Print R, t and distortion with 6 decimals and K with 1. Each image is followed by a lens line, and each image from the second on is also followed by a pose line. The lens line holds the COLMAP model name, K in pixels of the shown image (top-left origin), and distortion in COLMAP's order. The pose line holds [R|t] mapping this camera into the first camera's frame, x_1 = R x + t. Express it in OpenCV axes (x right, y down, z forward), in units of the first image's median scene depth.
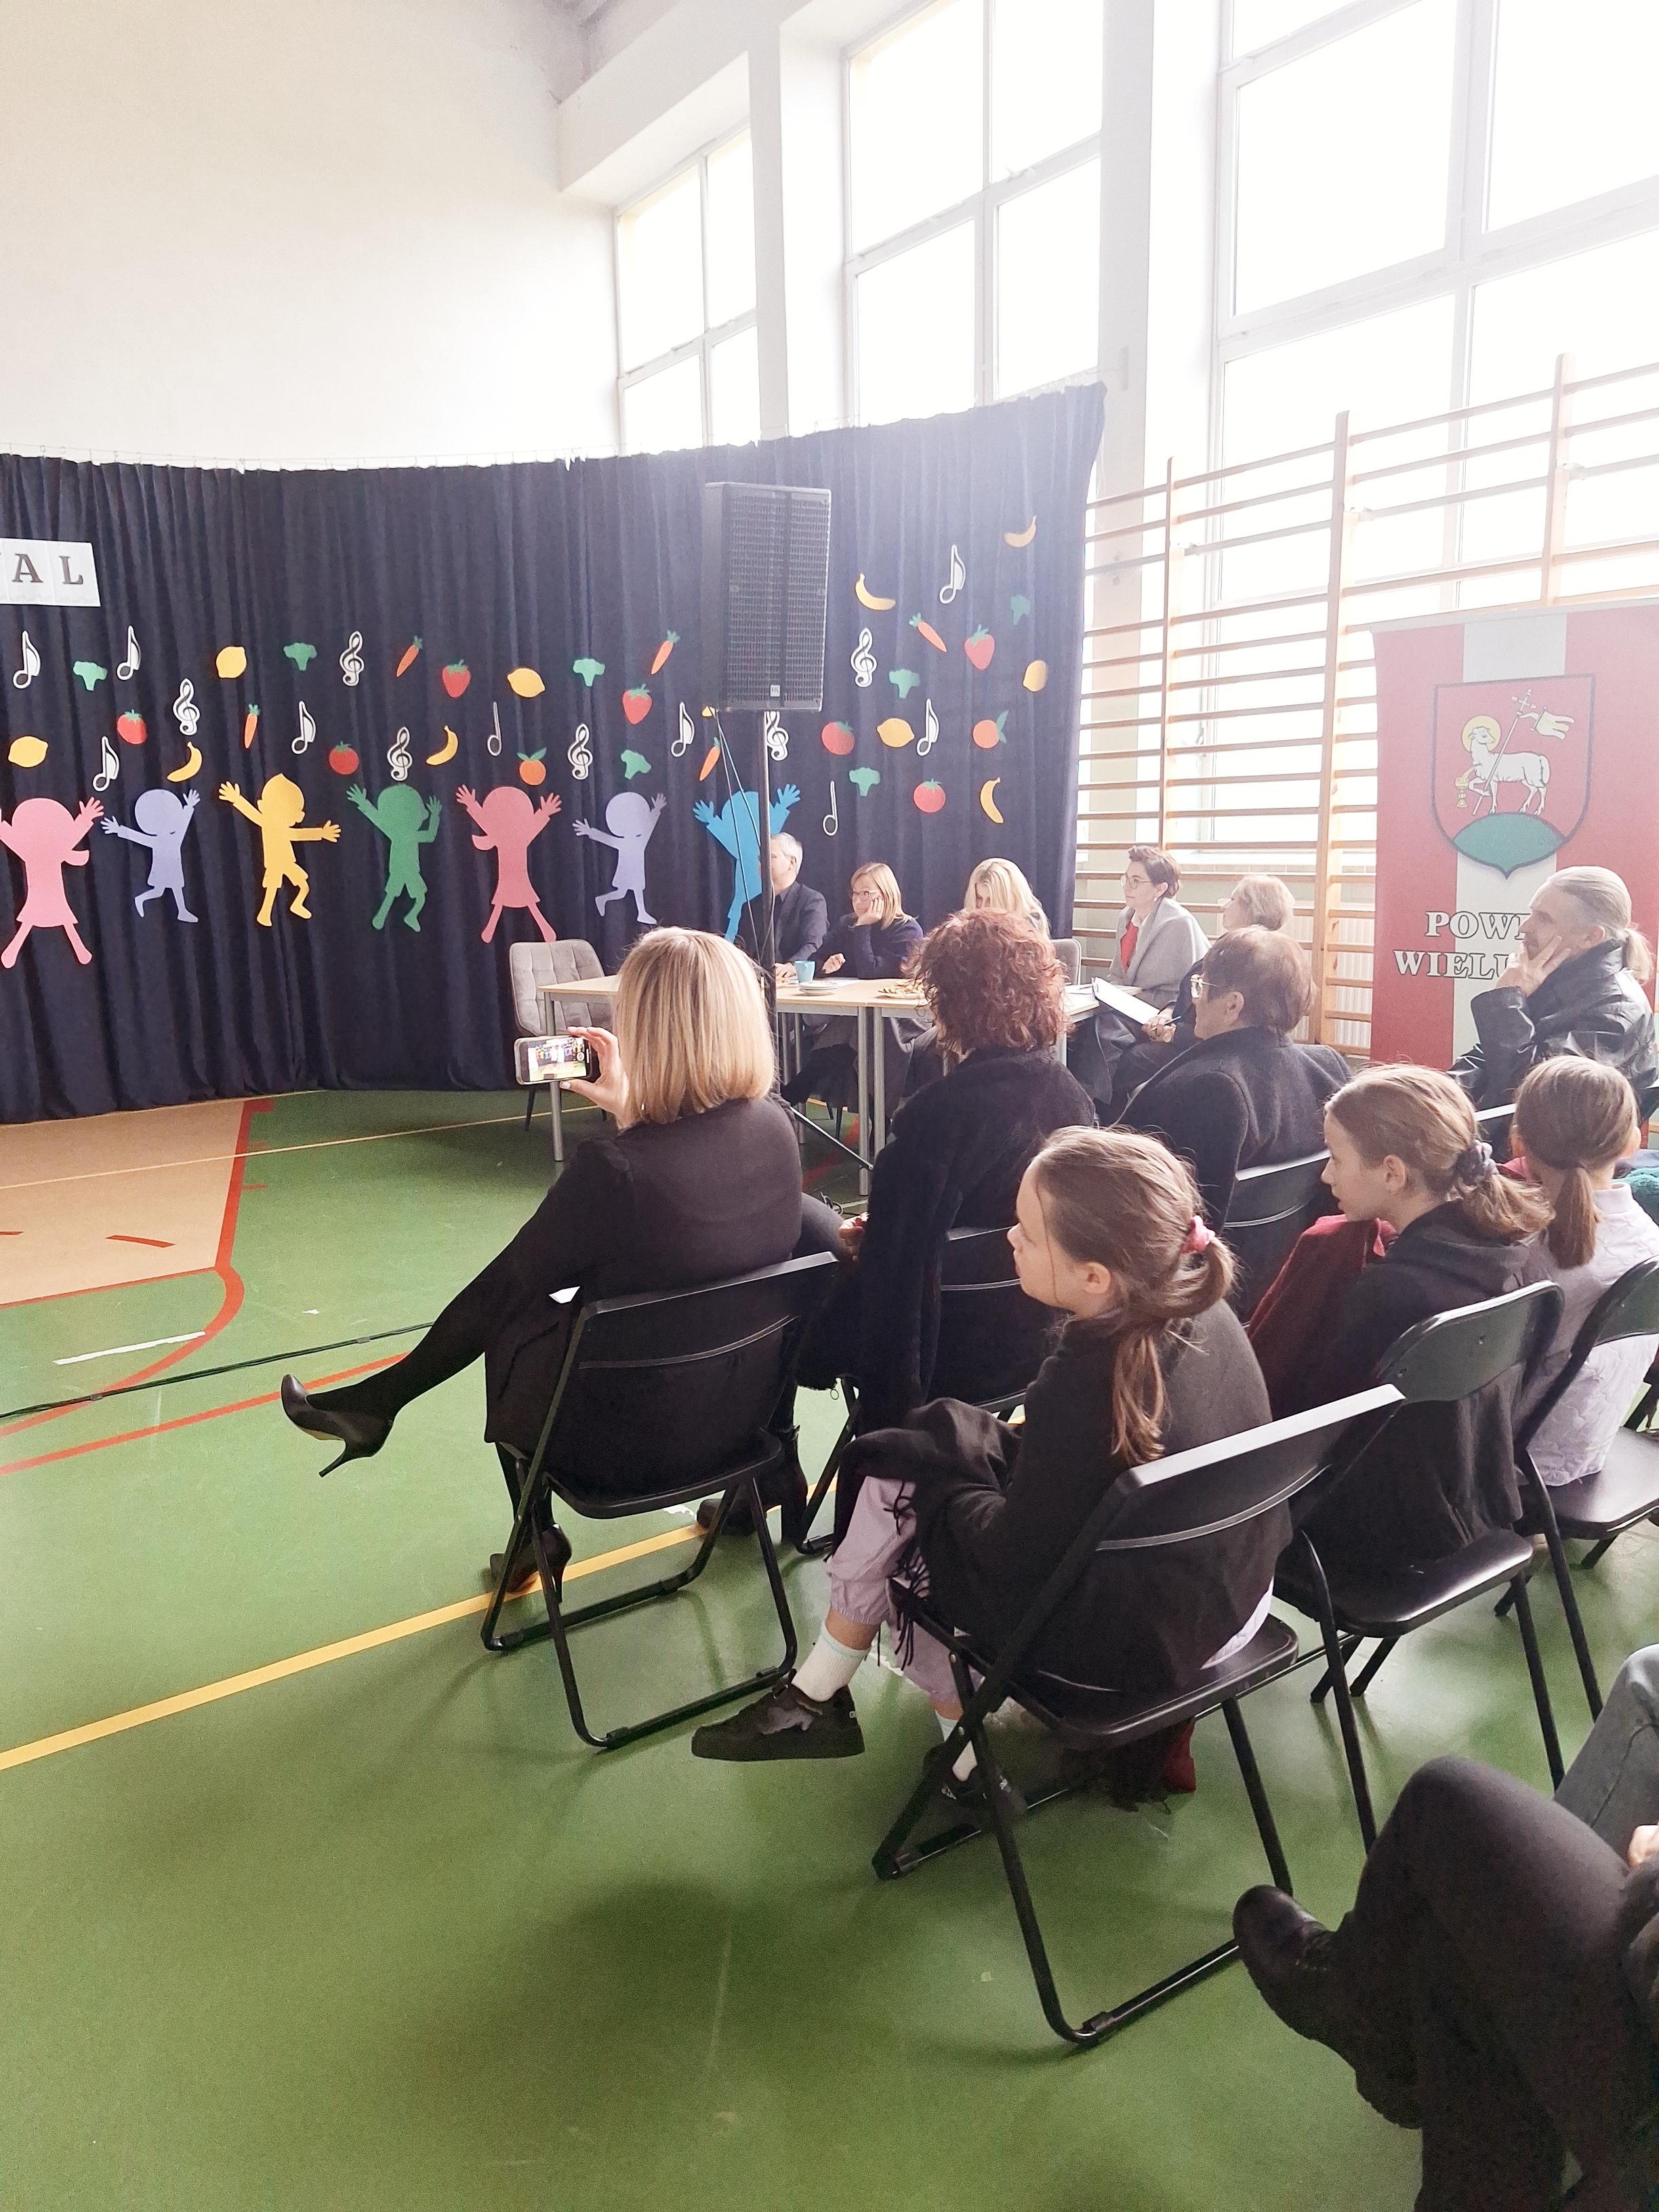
lens RADIAL K [[1529.4, 0, 829.5], [0, 1529.4, 1106.0], [0, 0, 1]] dist [0.102349, -0.147561]
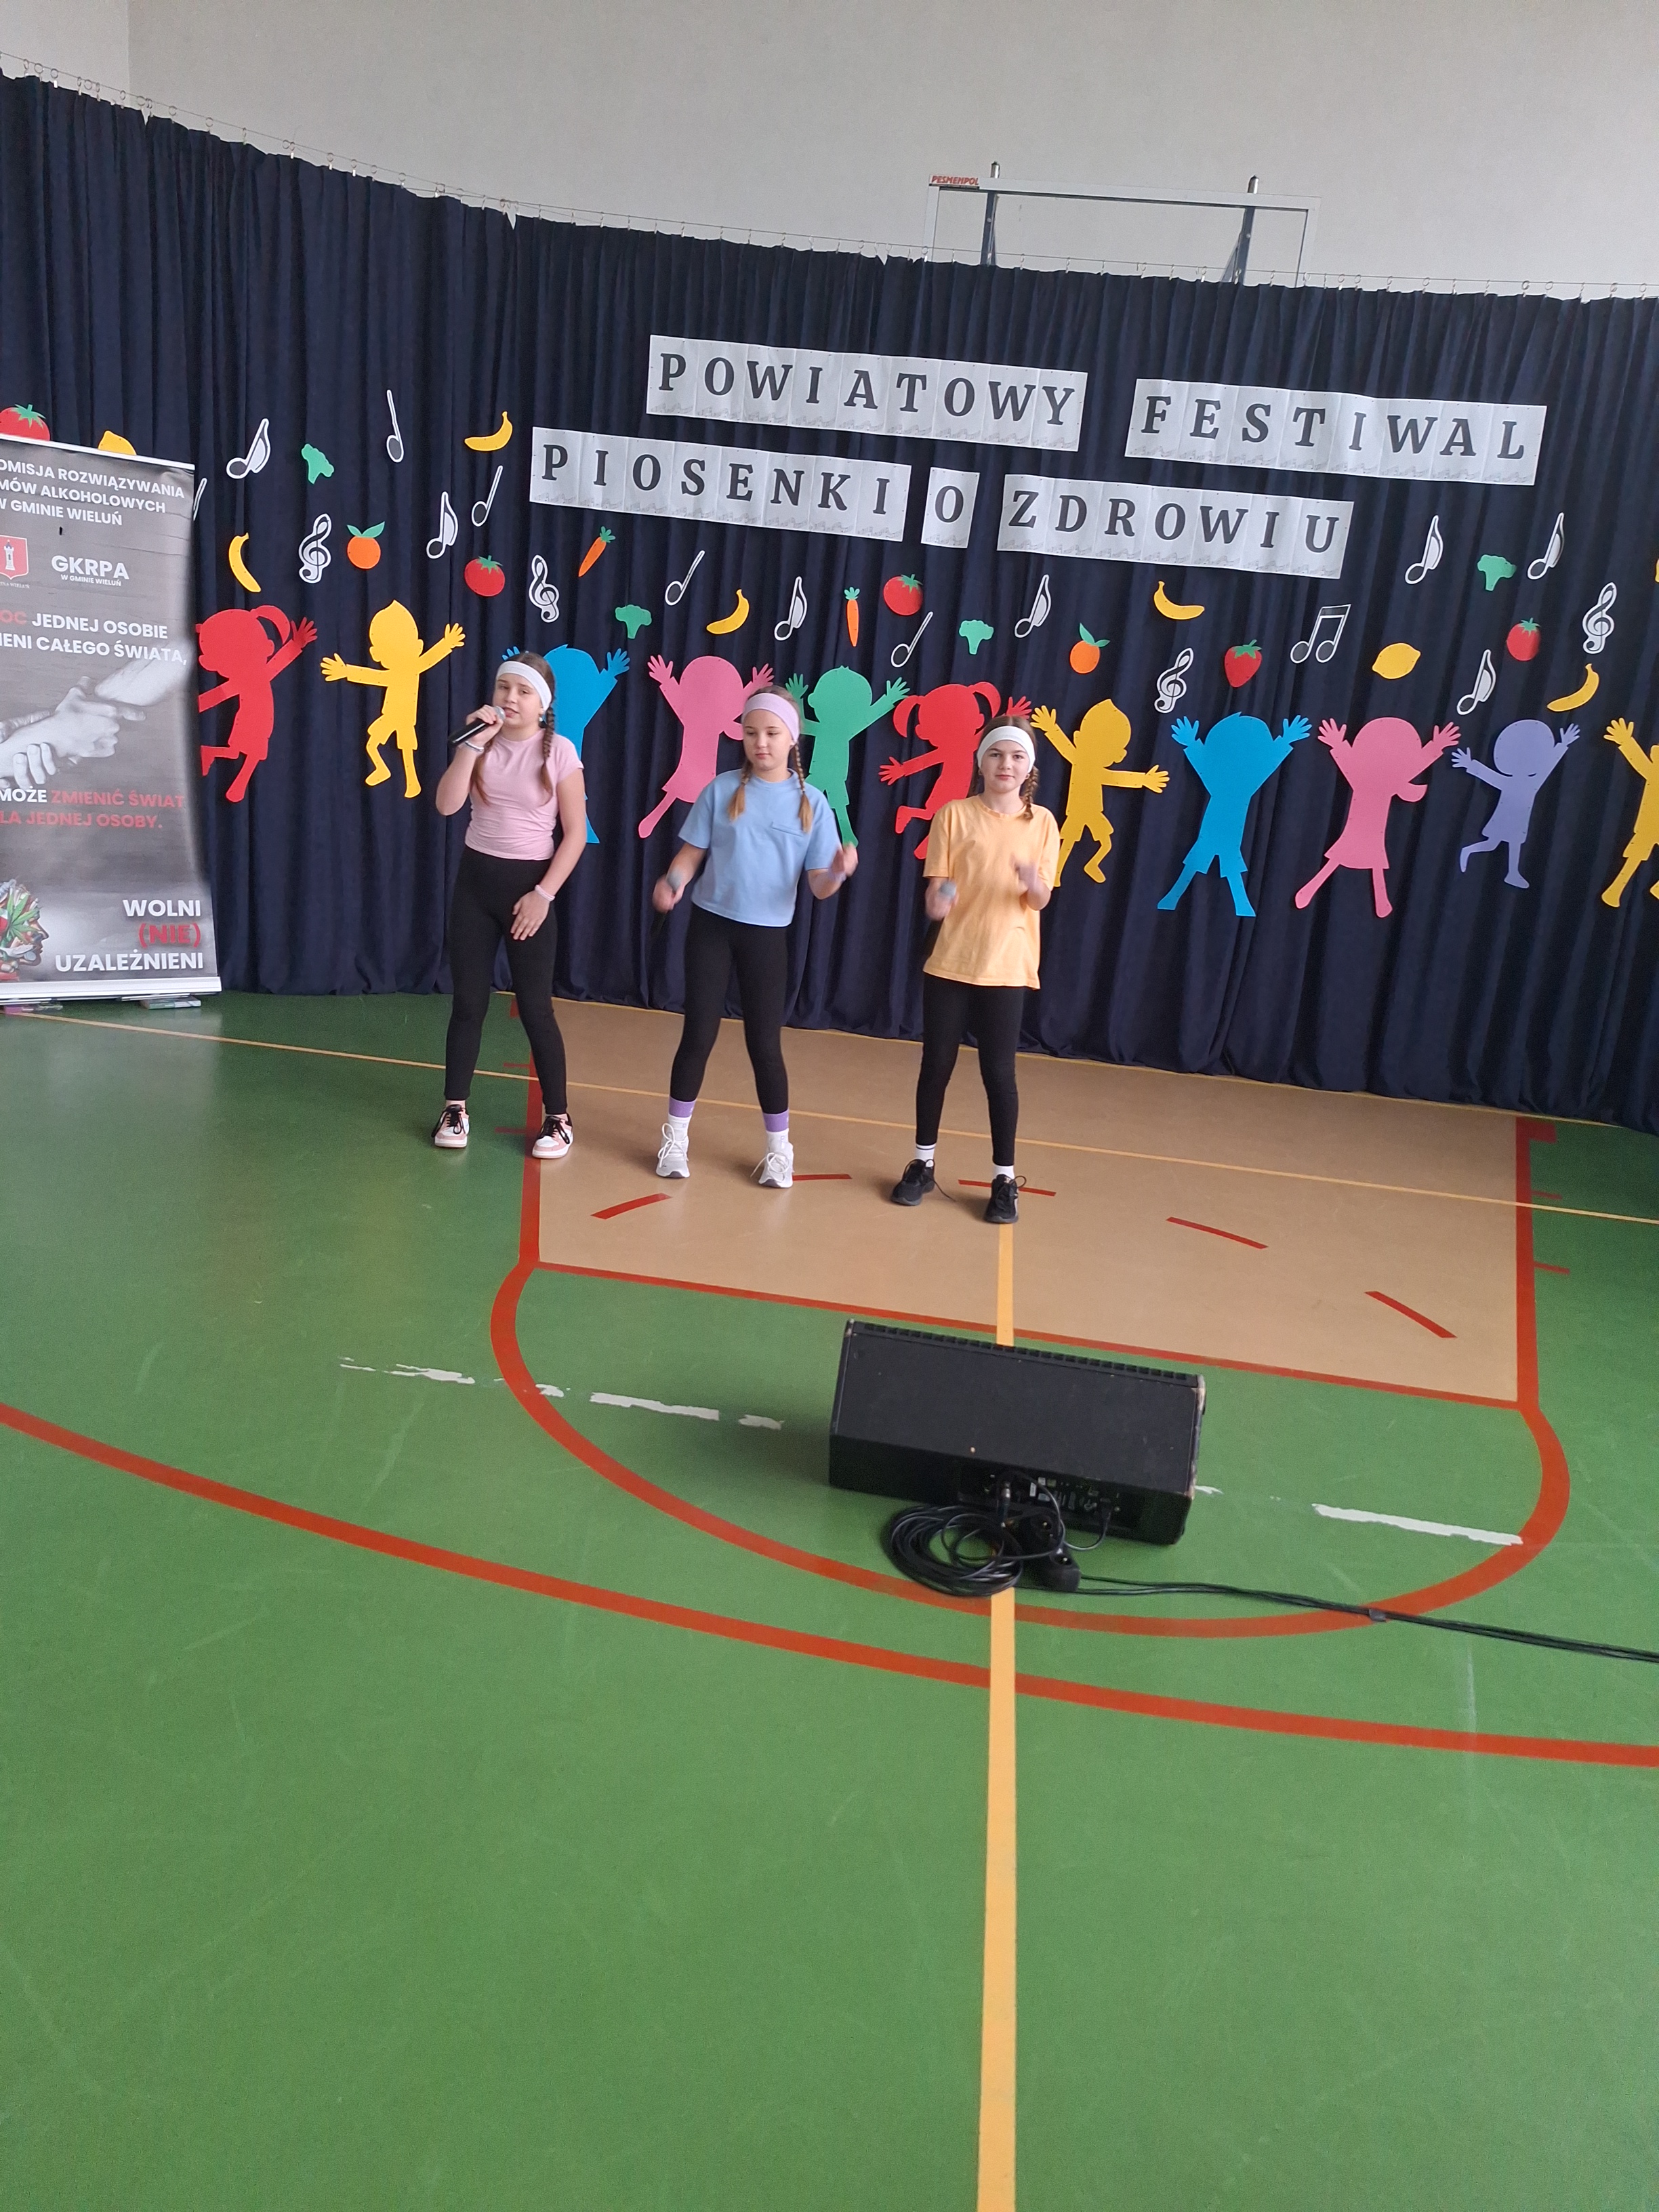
lens RADIAL K [[1523.9, 0, 795.2], [0, 1523.9, 1117.8], [0, 0, 1]] dist [0.108749, -0.146847]
pose [[0.720269, 0.265759, -0.640769, -0.137449], [-0.233643, 0.962674, 0.136639, -0.026009], [0.653164, 0.051295, 0.755477, 0.154311]]
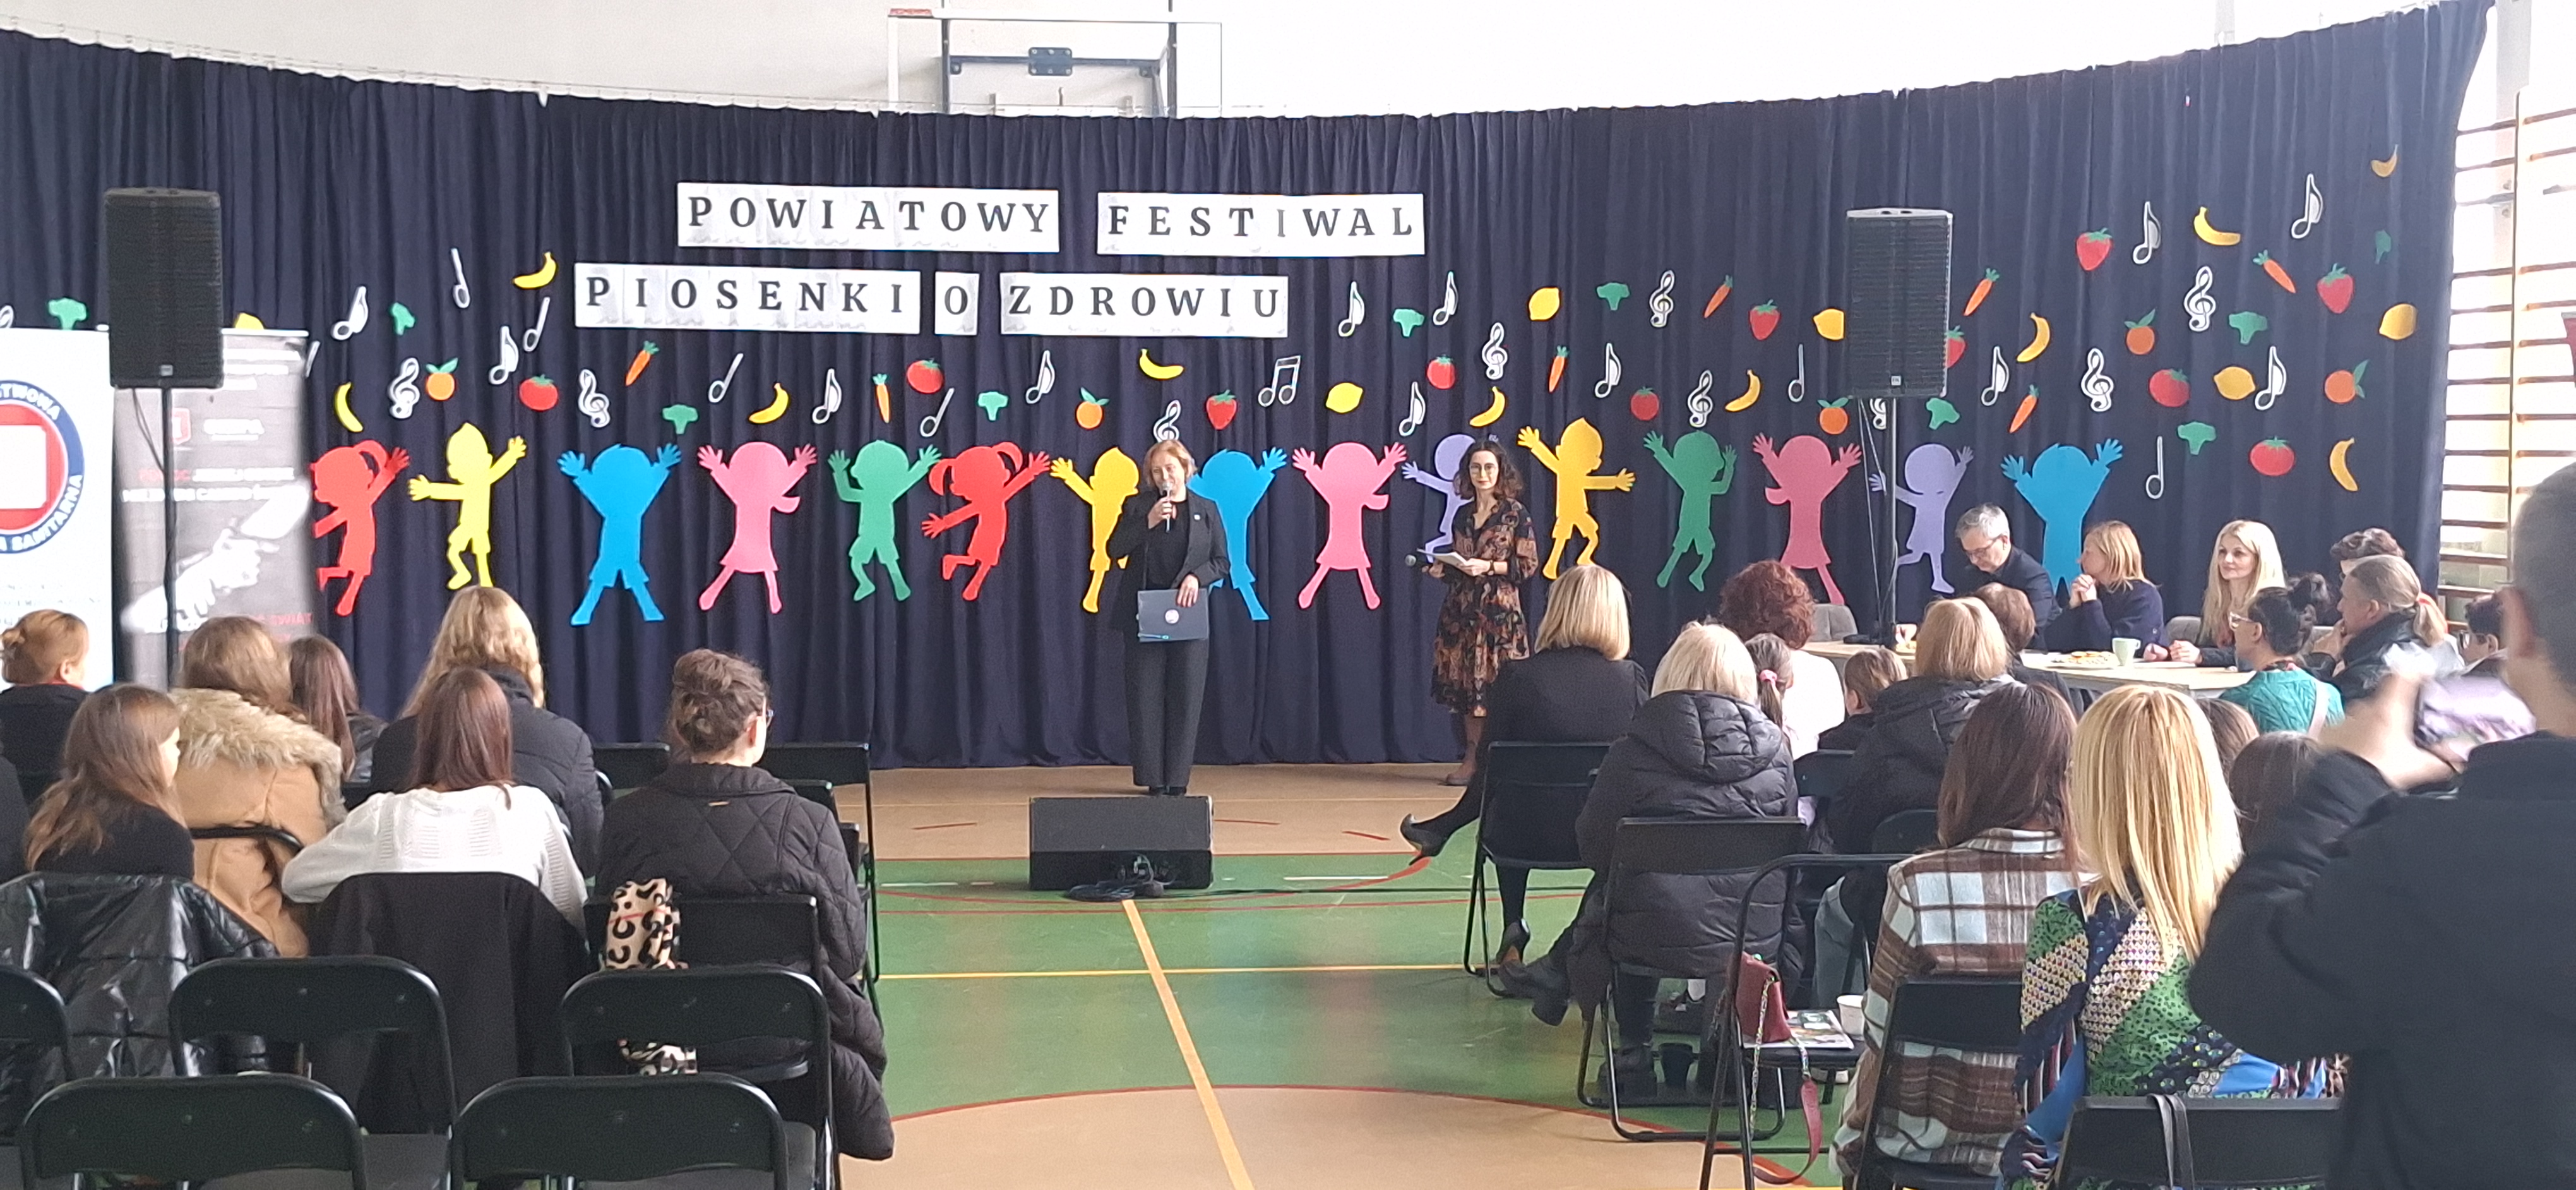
lens RADIAL K [[3275.3, 0, 1289.8], [0, 3275.3, 596.1], [0, 0, 1]] dist [0.181712, -0.035174]
pose [[0.872069, 0.045789, -0.487235, 0.479980], [-0.108732, 0.988857, -0.101682, 0.116109], [0.477150, 0.141652, 0.867331, -0.815780]]
